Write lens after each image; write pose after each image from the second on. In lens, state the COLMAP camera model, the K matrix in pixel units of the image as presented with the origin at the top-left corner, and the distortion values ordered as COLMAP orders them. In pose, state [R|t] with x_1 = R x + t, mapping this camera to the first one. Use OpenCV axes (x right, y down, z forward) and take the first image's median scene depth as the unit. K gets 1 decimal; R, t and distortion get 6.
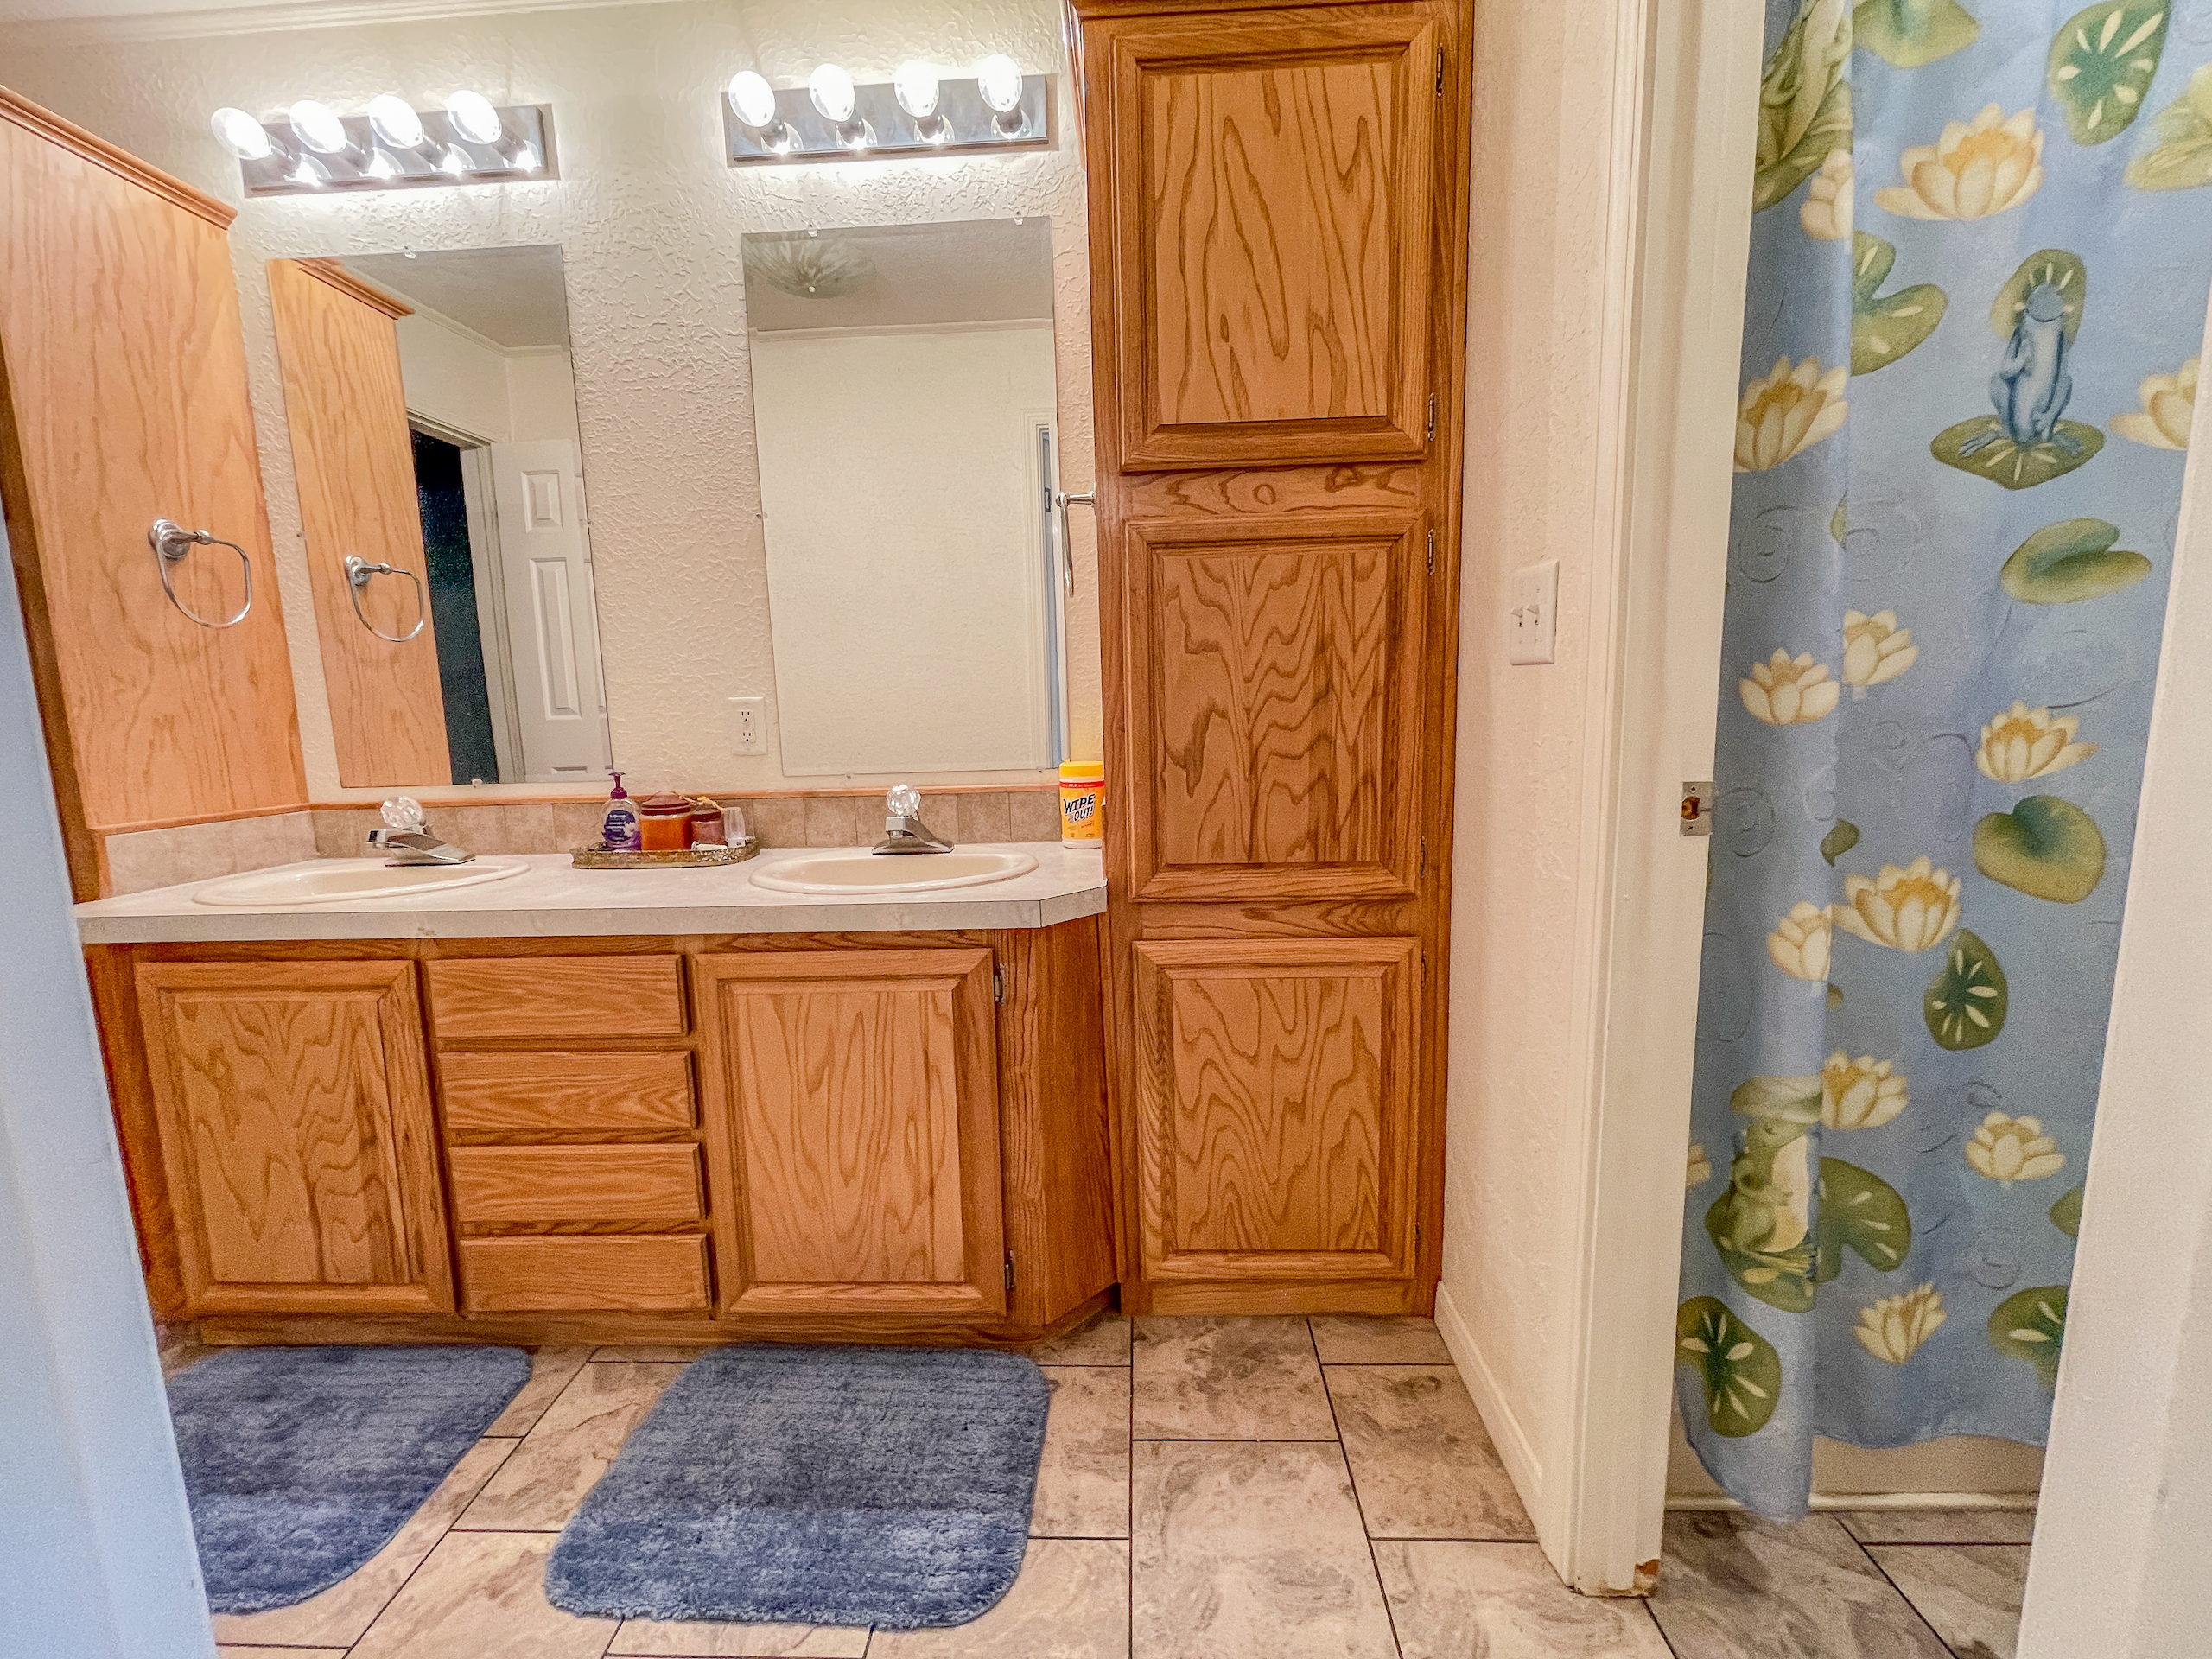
lens RADIAL K [[898.3, 0, 1095.7], [0, 898.3, 819.3], [0, 0, 1]] dist [-0.006207, 0.000366]
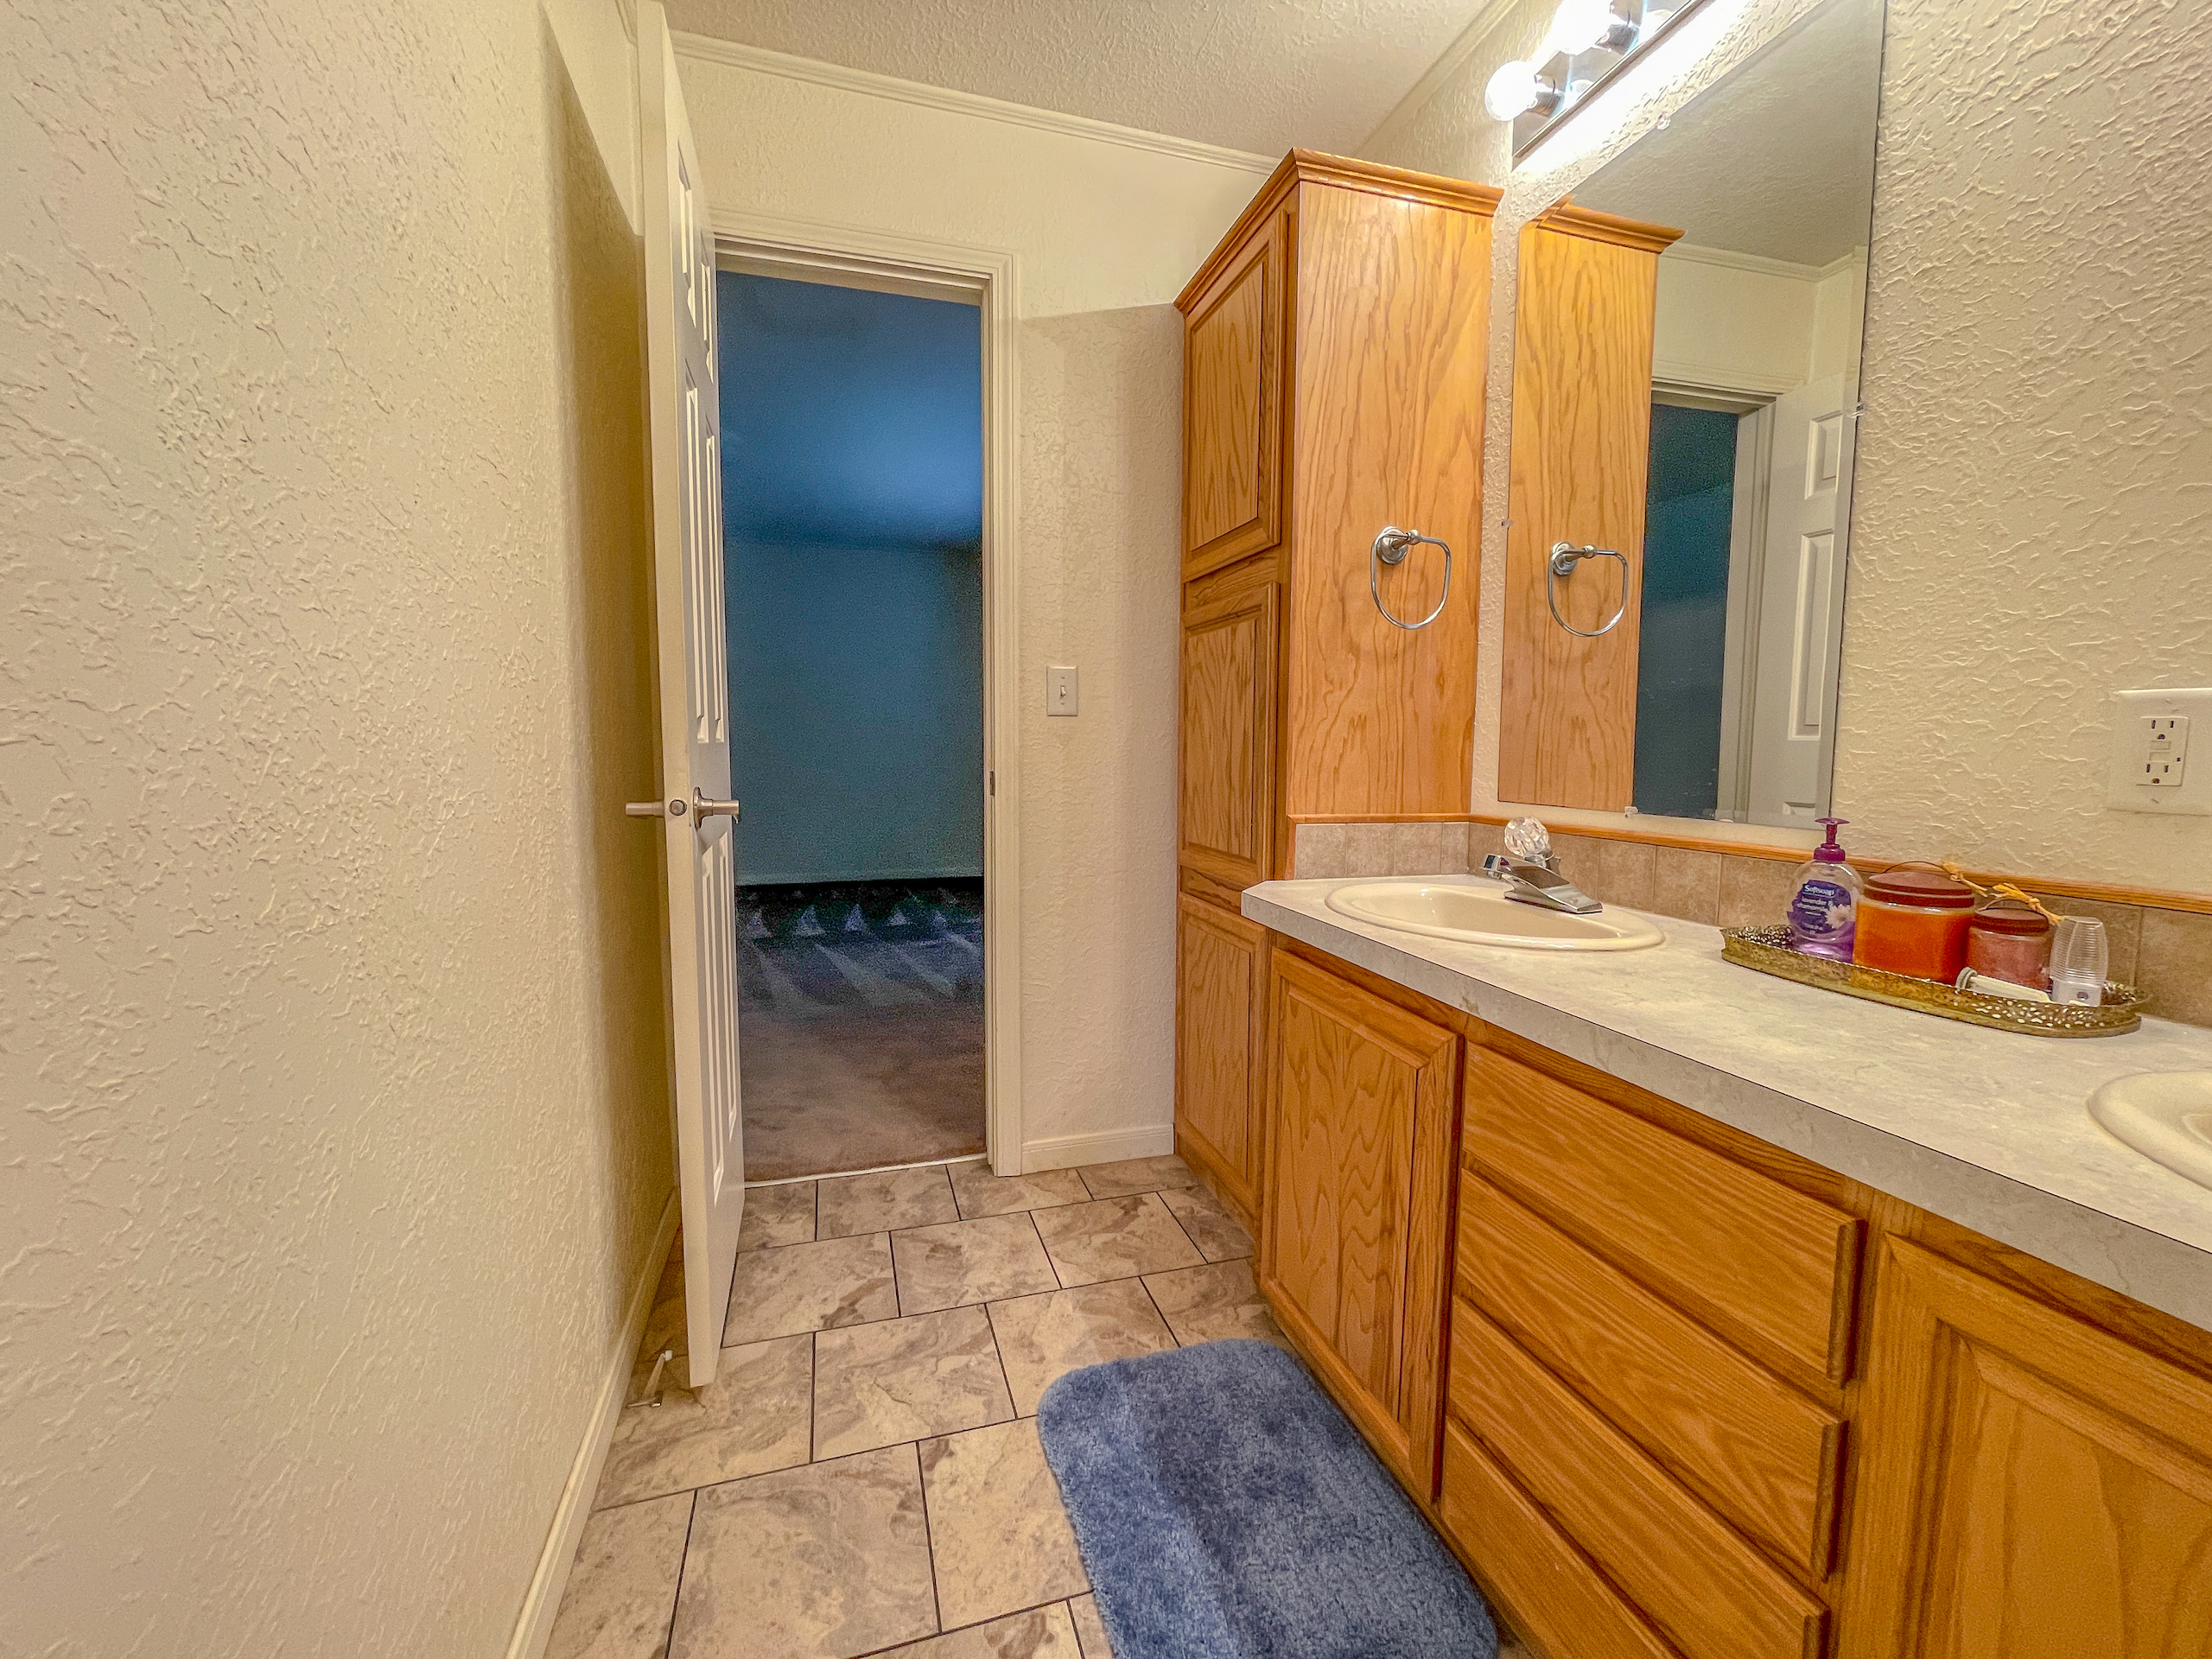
lens RADIAL K [[898.3, 0, 1092.4], [0, 898.3, 819.3], [0, 0, 1]] dist [-0.006207, 0.000366]
pose [[0.323830, 0.110767, -0.939609, -0.142338], [-0.138905, 0.987928, 0.068591, -0.025384], [0.935863, 0.108304, 0.335306, 0.361171]]
